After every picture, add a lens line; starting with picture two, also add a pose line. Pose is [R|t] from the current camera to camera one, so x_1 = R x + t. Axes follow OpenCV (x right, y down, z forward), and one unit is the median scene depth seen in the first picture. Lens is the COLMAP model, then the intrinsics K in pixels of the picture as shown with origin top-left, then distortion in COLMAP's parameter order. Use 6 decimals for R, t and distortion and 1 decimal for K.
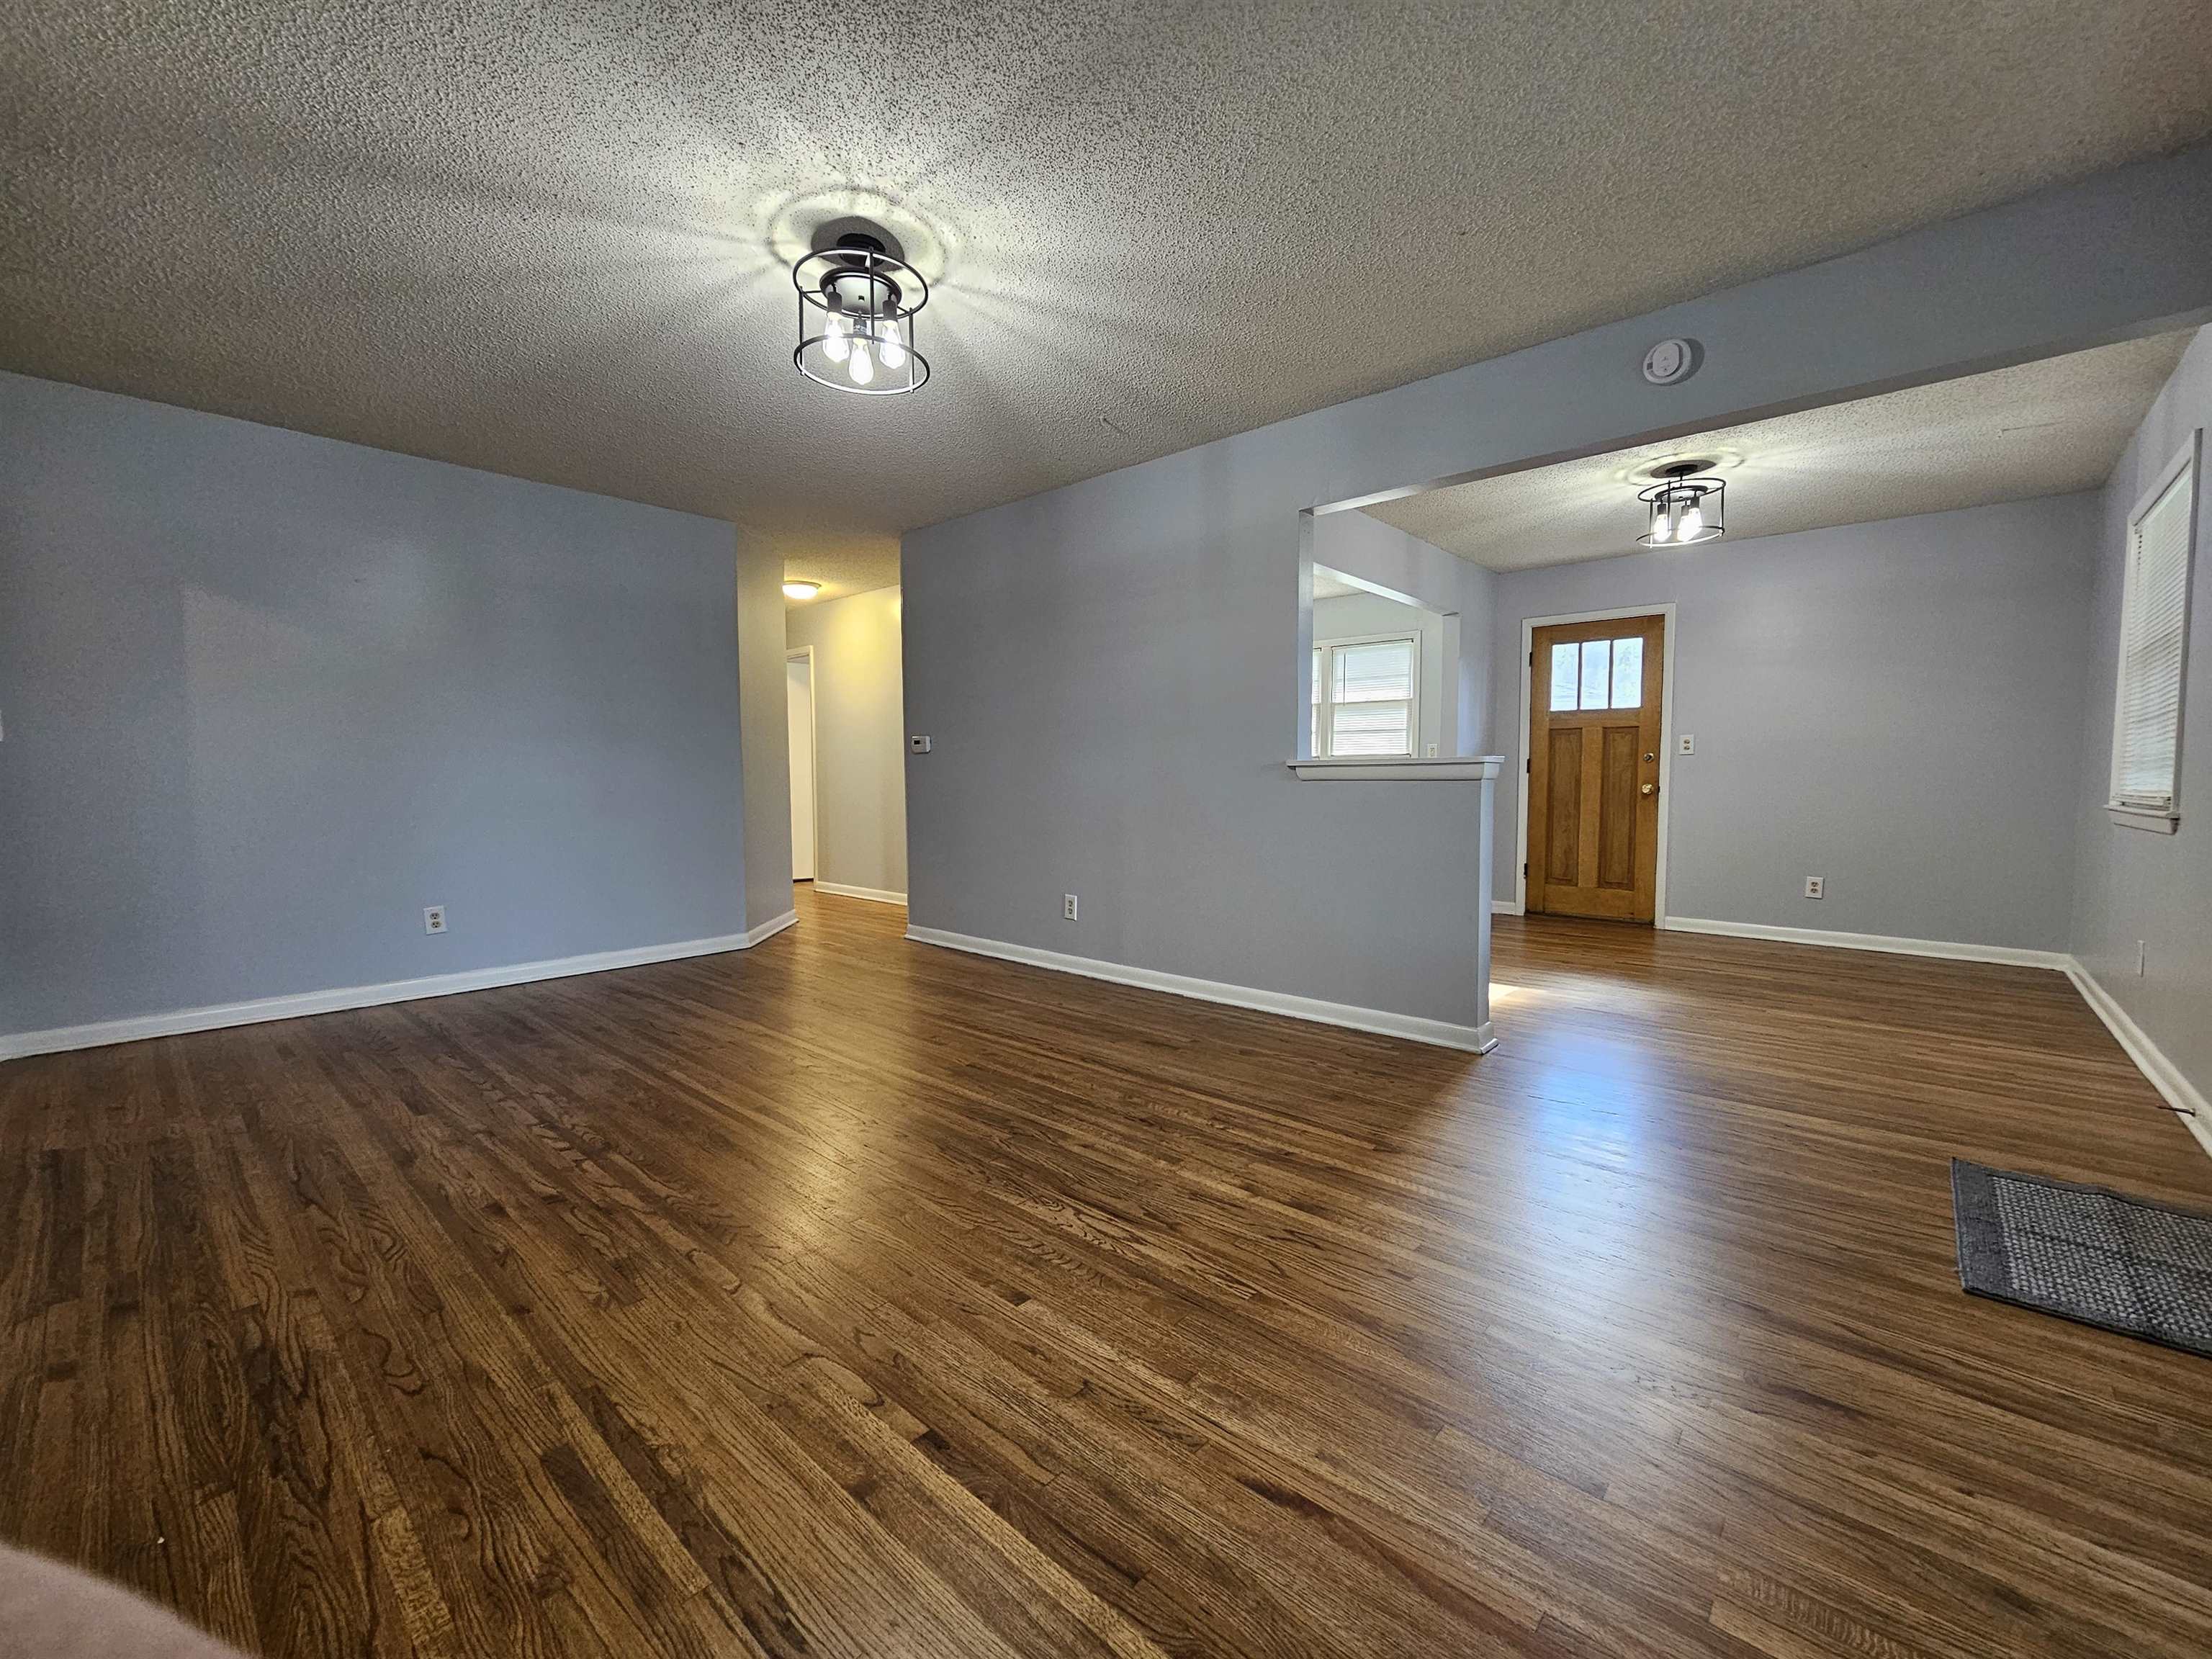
lens RADIAL K [[892.6, 0, 1119.2], [0, 892.6, 831.6], [0, 0, 1]] dist [0.000508, -0.000037]
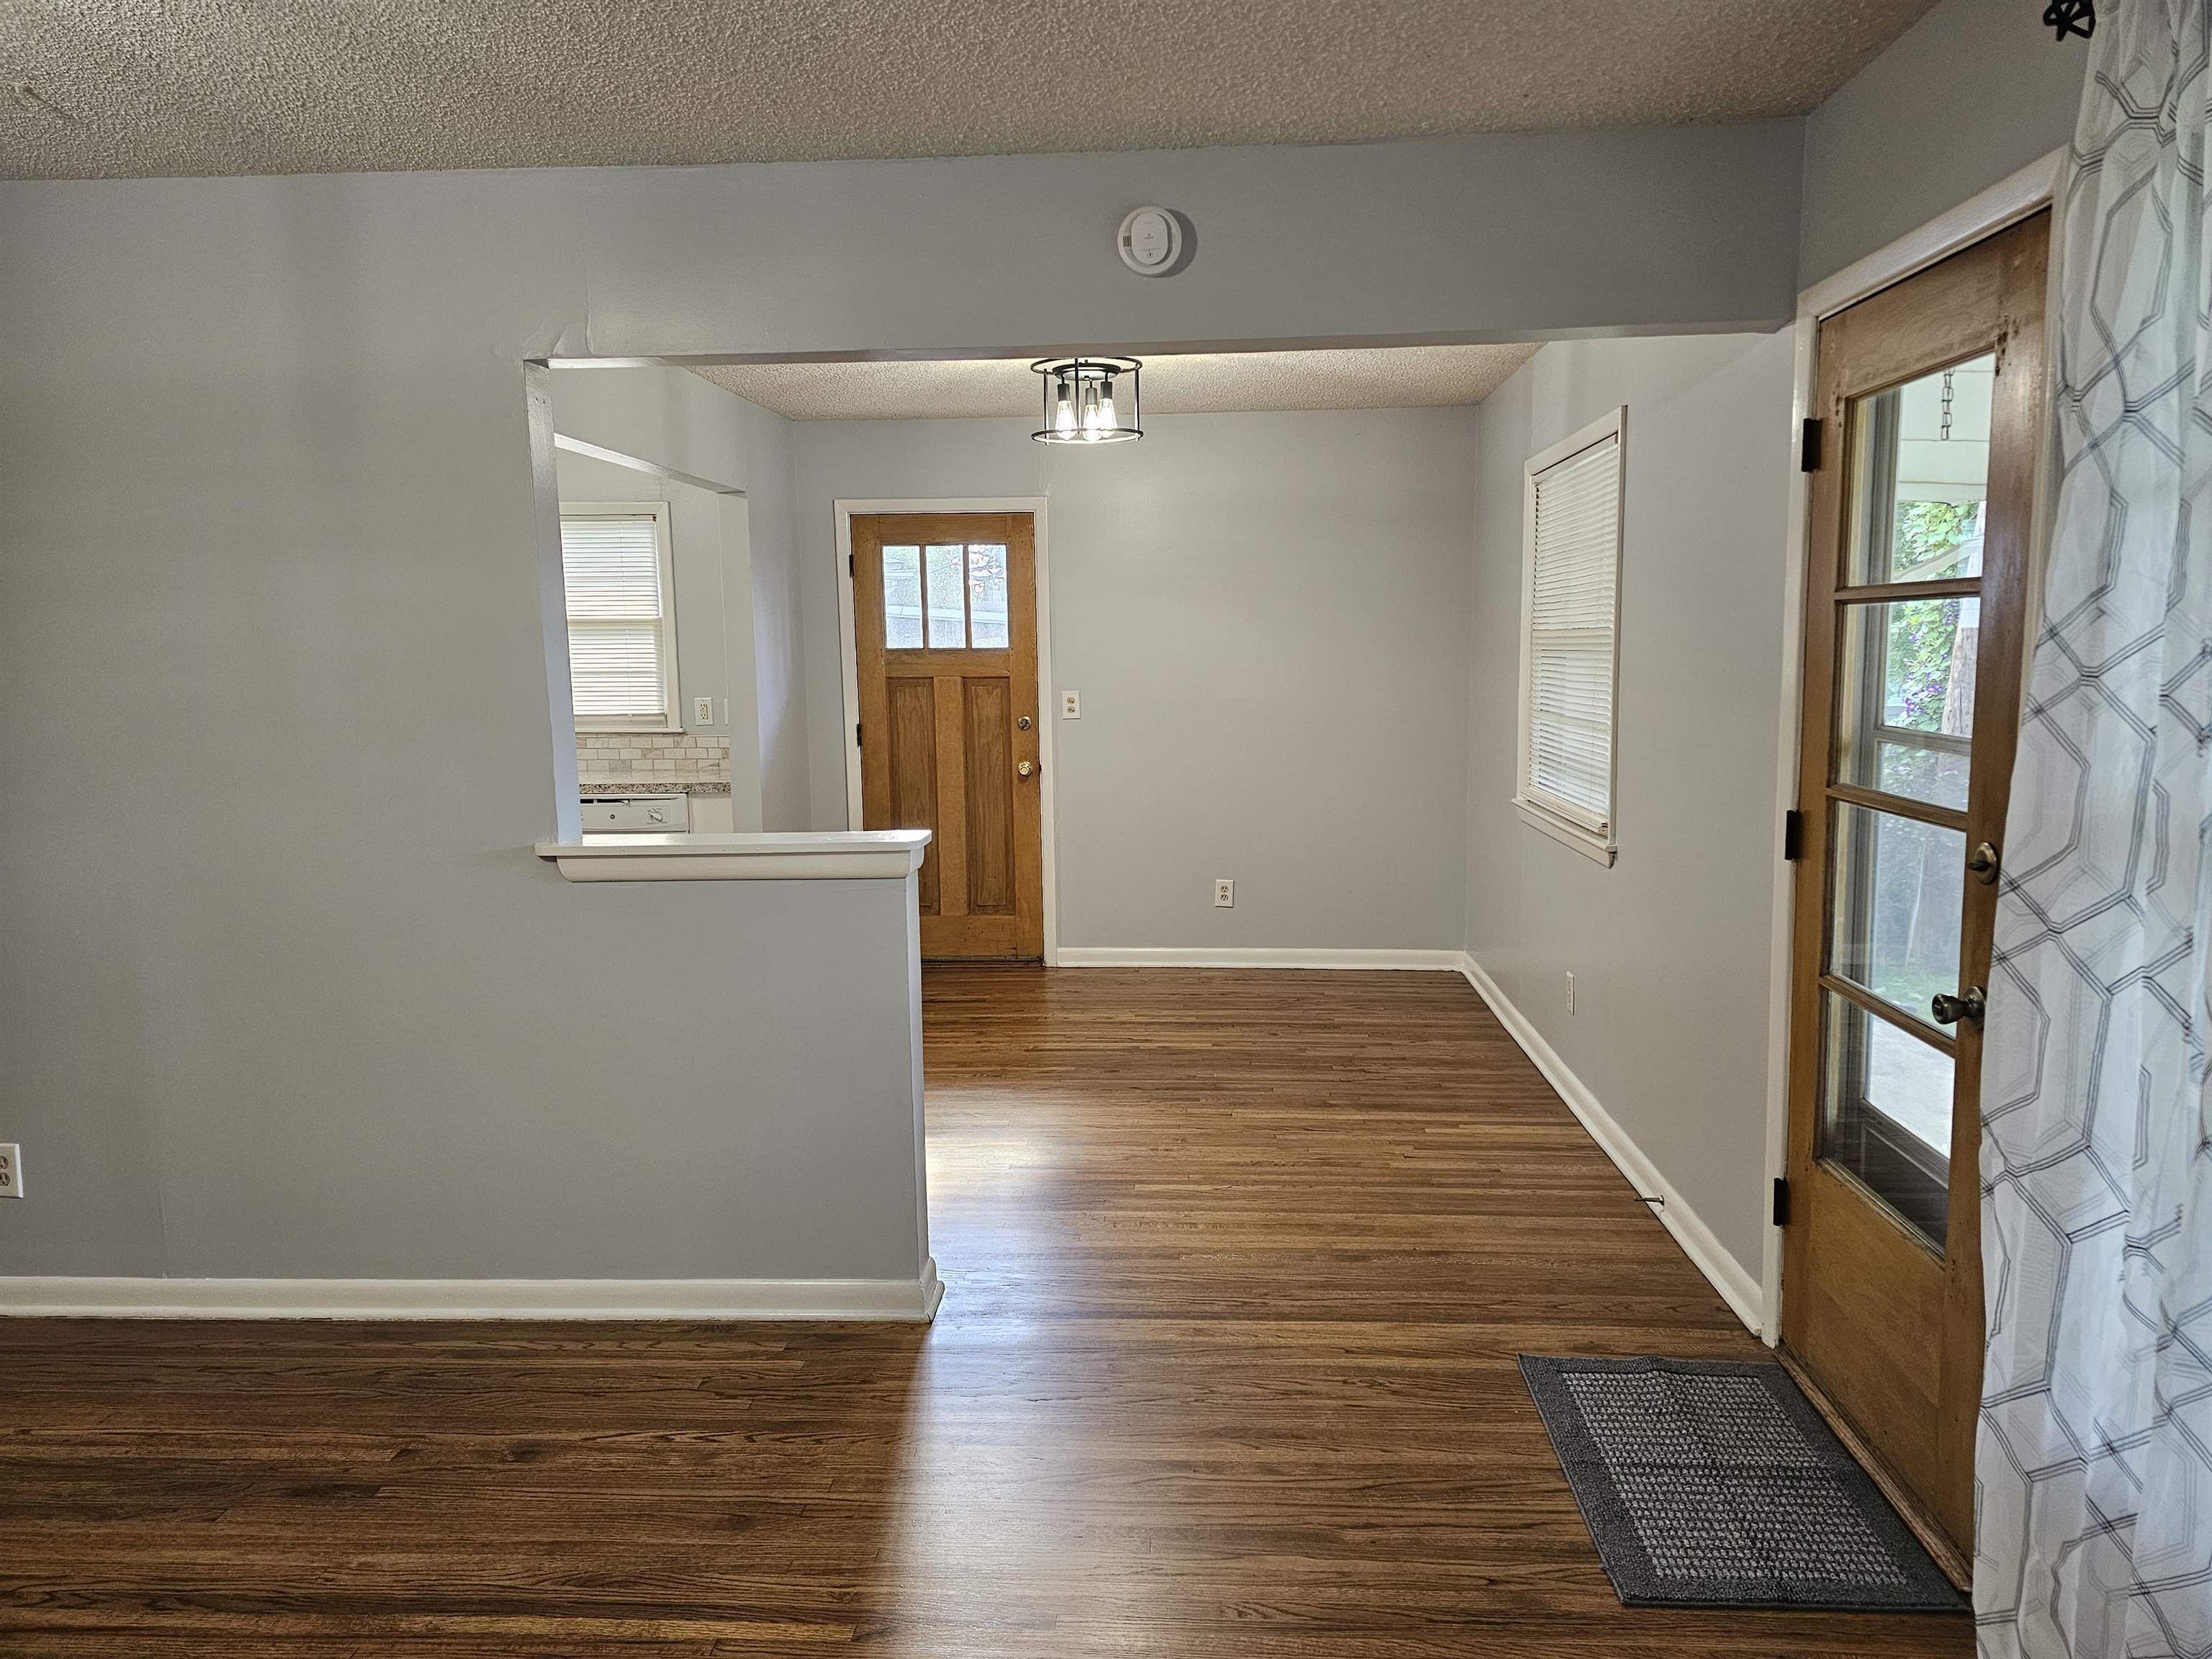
lens RADIAL K [[1458.0, 0, 1106.0], [0, 1458.0, 829.5], [0, 0, 1]] dist [0.053505, -0.043015]
pose [[0.791445, -0.089706, 0.604622, -0.071423], [0.055102, 0.995615, 0.075588, -0.147273], [-0.608752, -0.026508, 0.792917, 0.134180]]
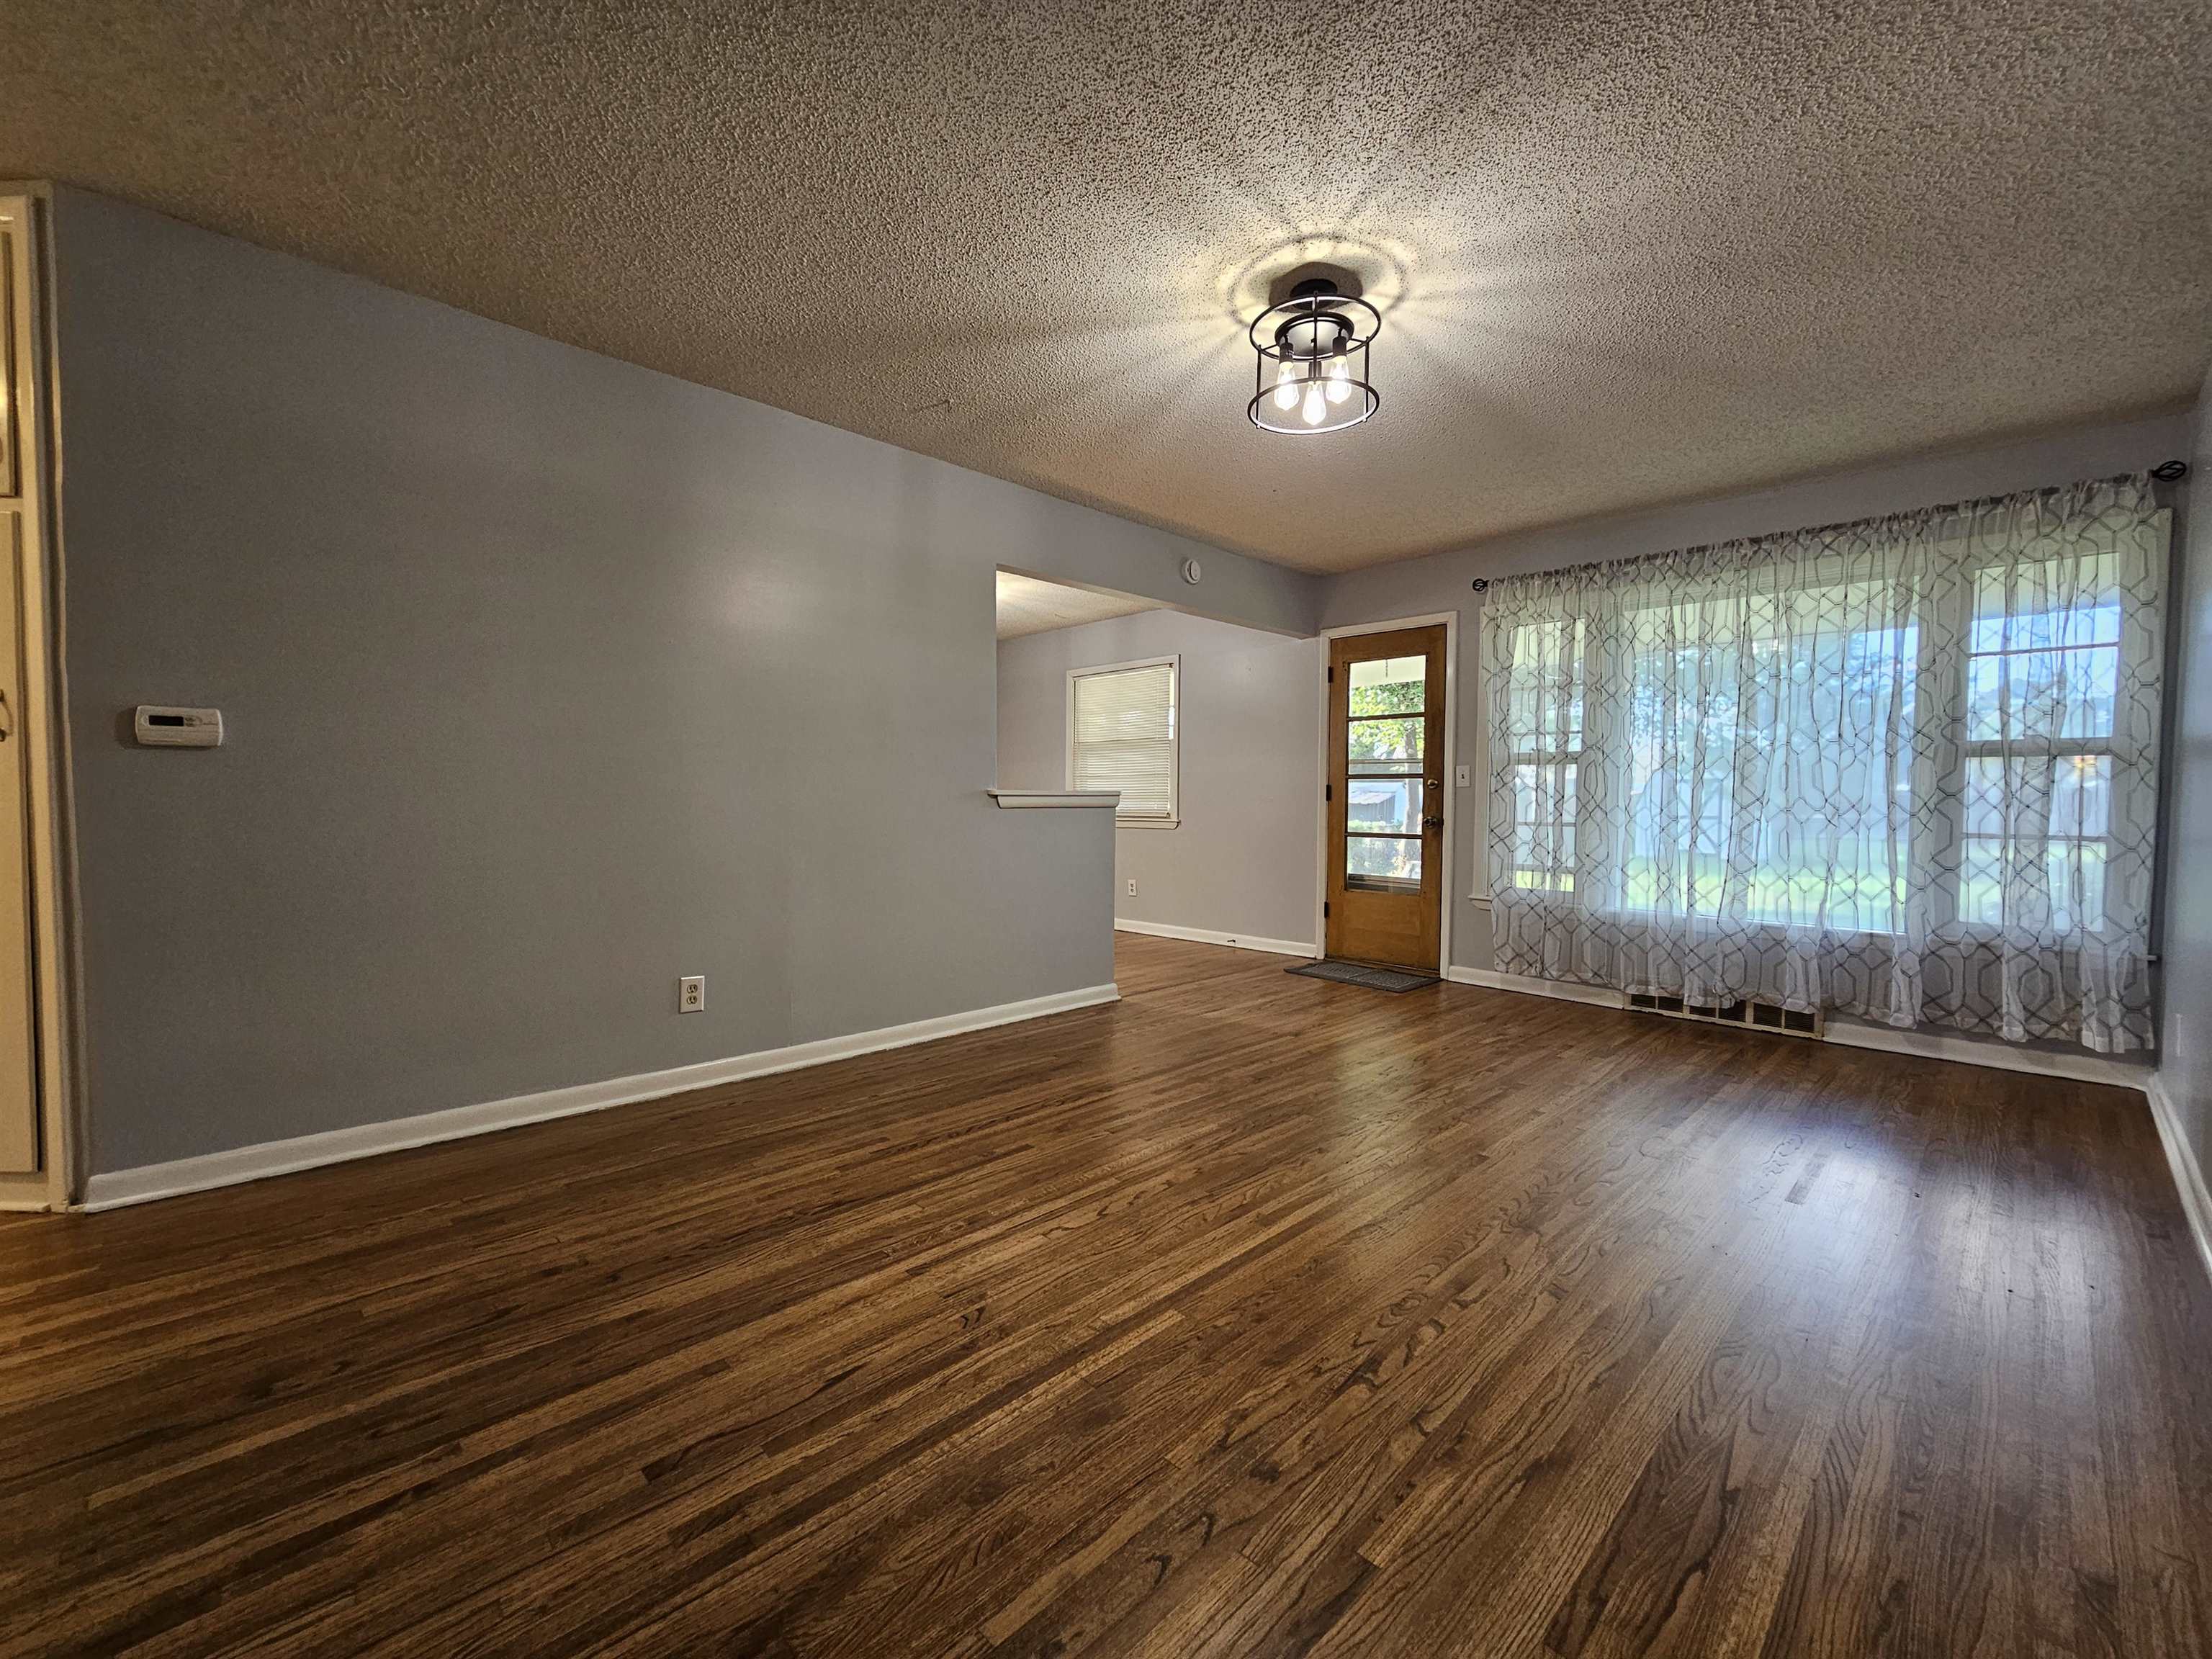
lens RADIAL K [[900.4, 0, 1106.0], [0, 900.4, 829.5], [0, 0, 1]] dist [-0.001300, -0.000269]
pose [[0.084210, -0.032340, 0.995923, -0.972799], [0.054260, 0.998139, 0.027824, -0.059155], [-0.994970, 0.051696, 0.085808, 0.847305]]
